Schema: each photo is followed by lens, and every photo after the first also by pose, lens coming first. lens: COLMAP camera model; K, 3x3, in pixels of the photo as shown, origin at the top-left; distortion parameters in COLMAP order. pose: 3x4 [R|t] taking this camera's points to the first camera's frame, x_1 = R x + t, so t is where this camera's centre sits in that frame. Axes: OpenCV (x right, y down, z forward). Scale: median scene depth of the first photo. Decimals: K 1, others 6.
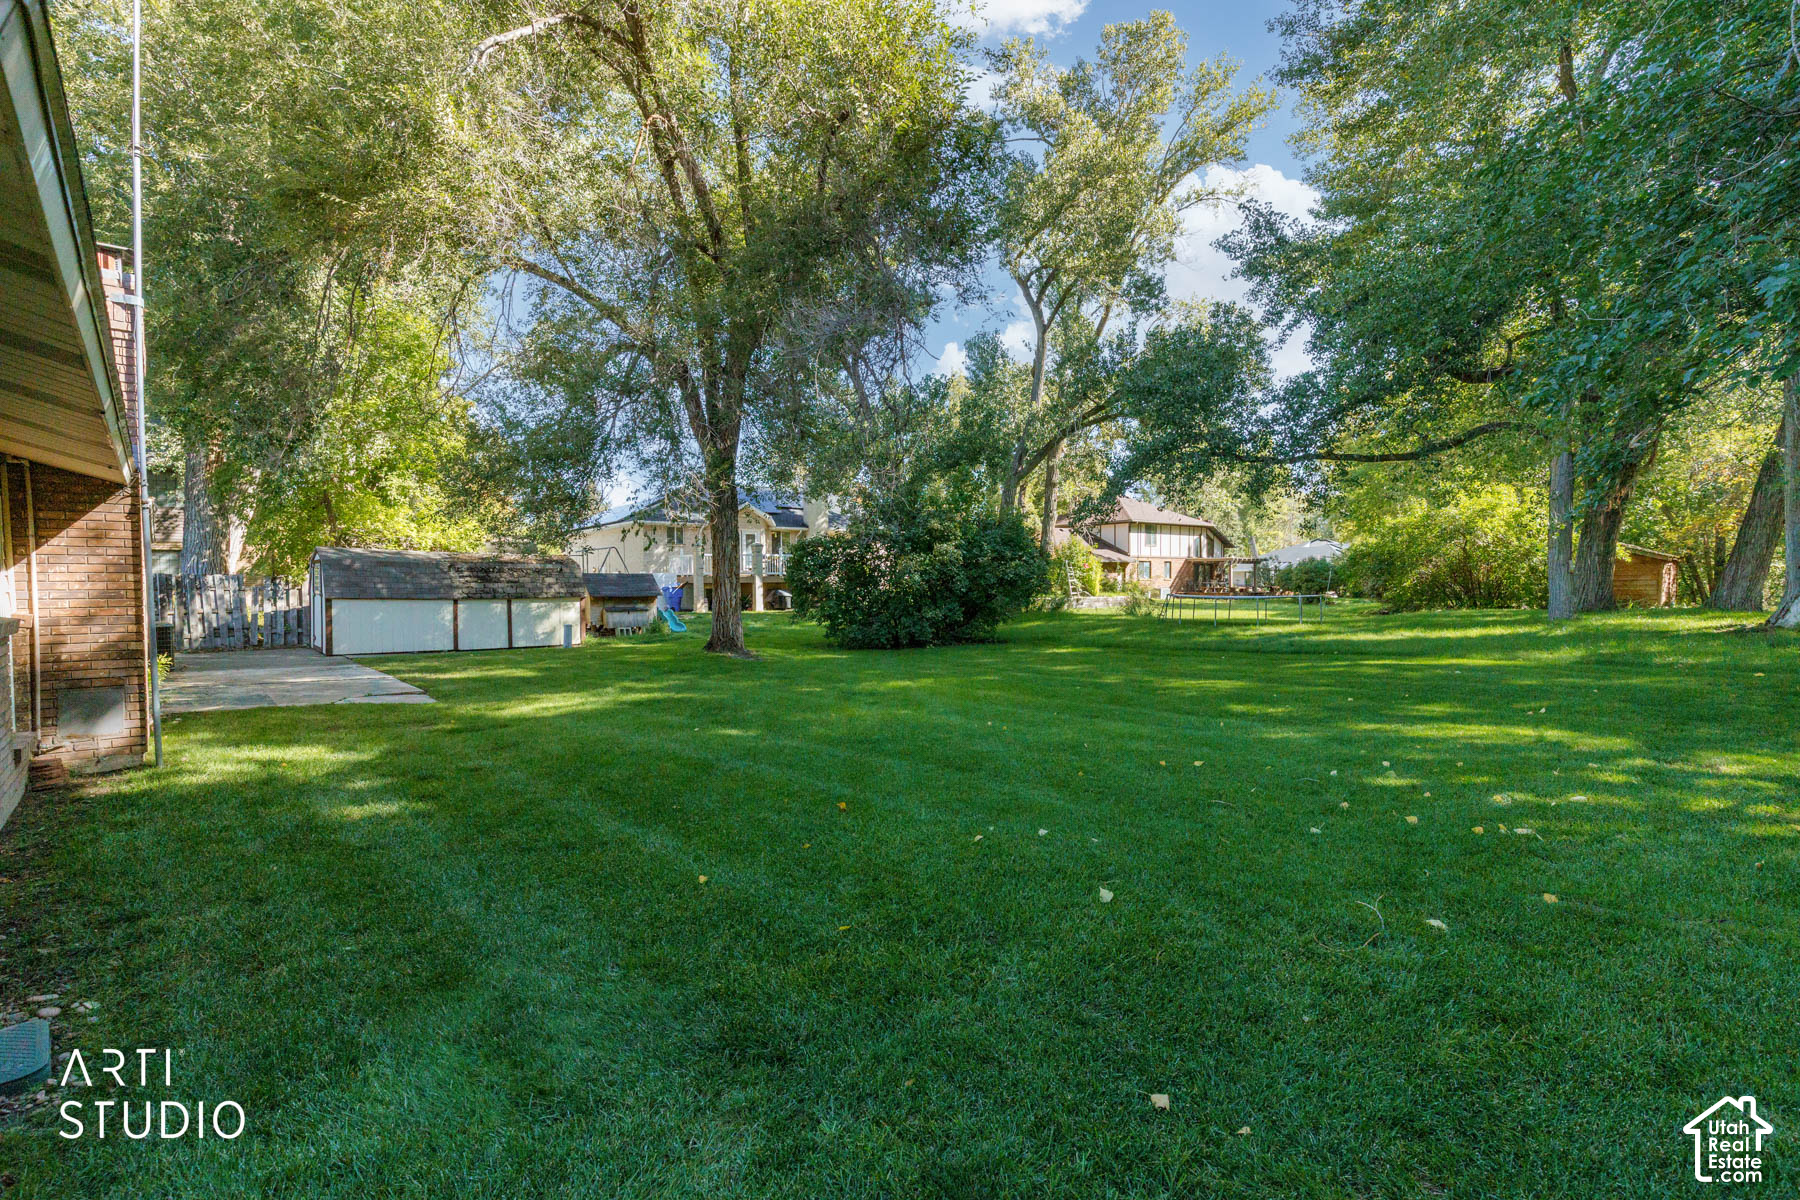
lens RADIAL K [[797.6, 0, 899.7], [0, 797.6, 593.6], [0, 0, 1]] dist [0.001767, 0.000136]
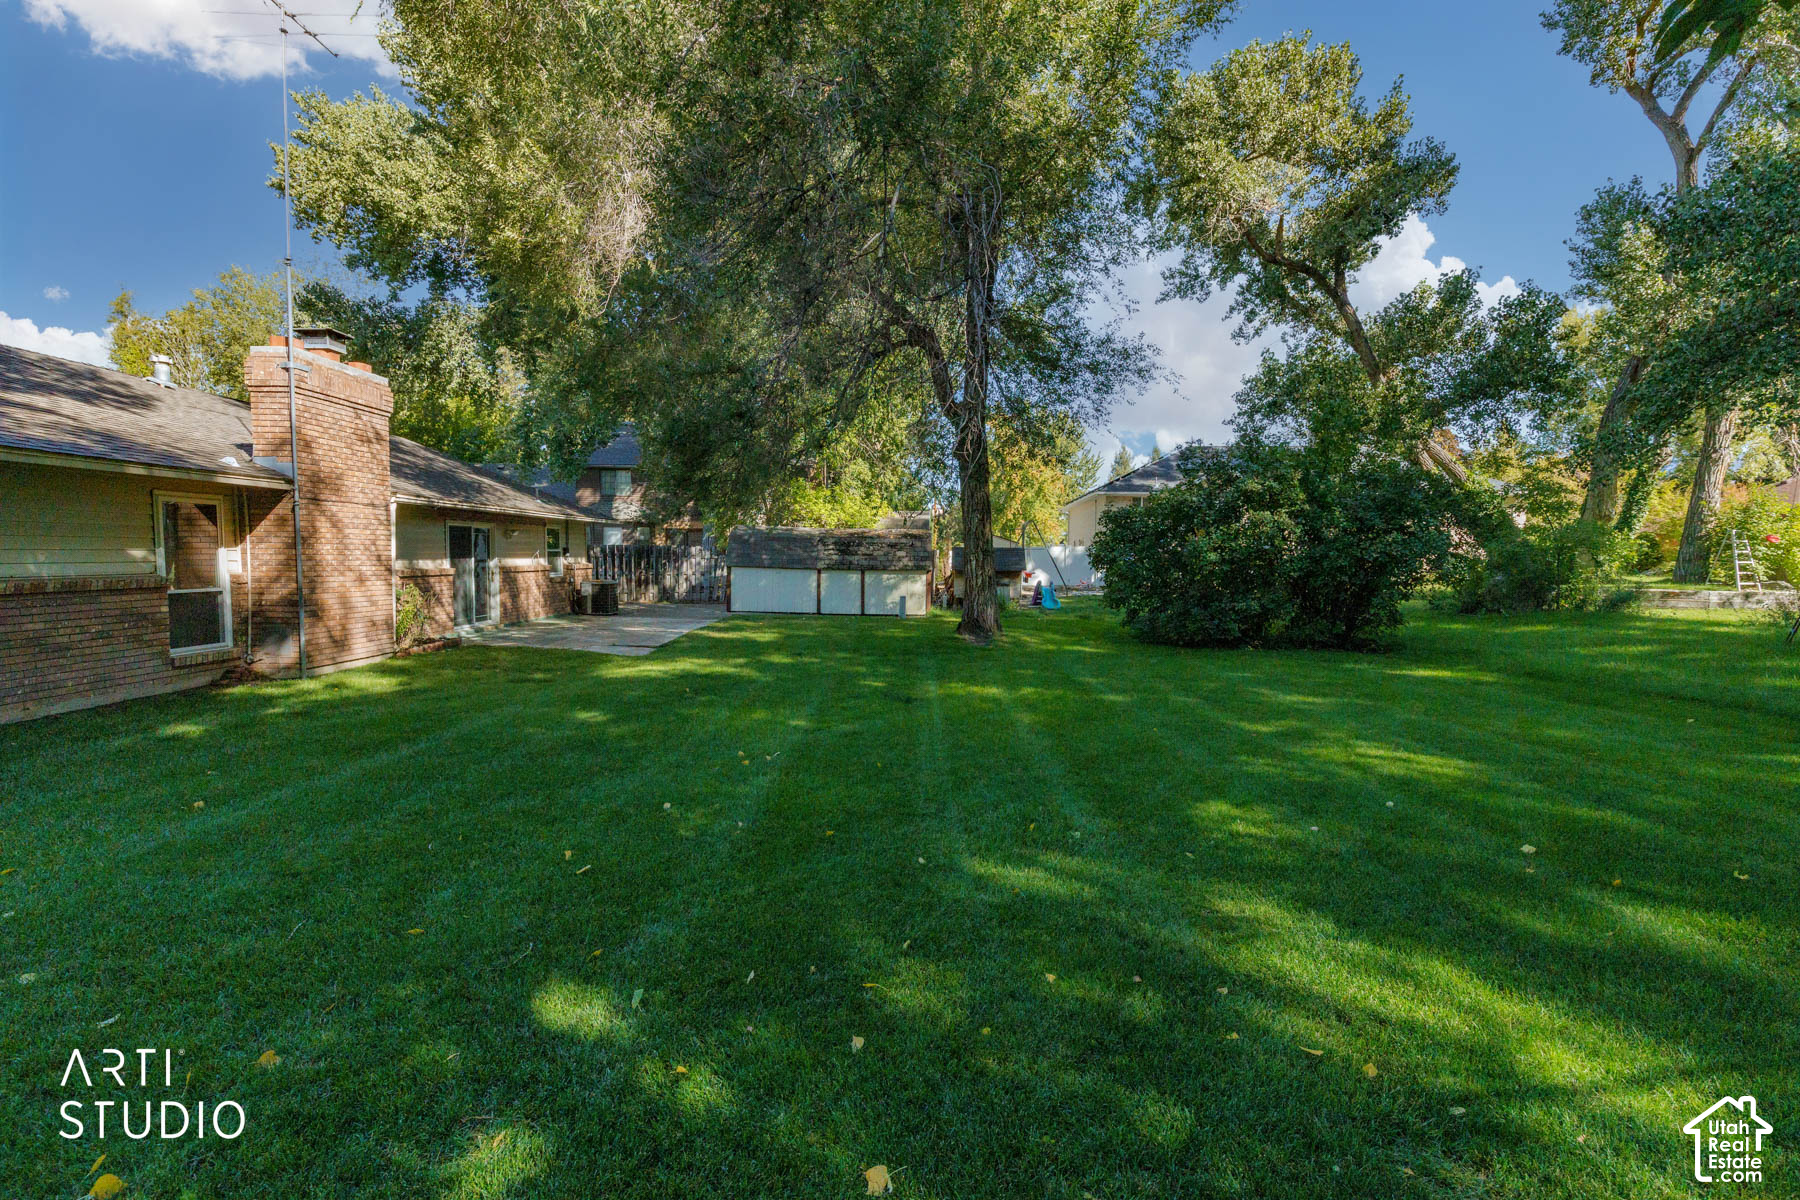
lens RADIAL K [[797.6, 0, 899.1], [0, 797.6, 606.5], [0, 0, 1]] dist [0.001767, 0.000136]
pose [[0.741402, 0.057638, -0.668581, 0.302372], [-0.023002, 0.997902, 0.060522, -0.011816], [0.670667, -0.029493, 0.741172, 0.220239]]
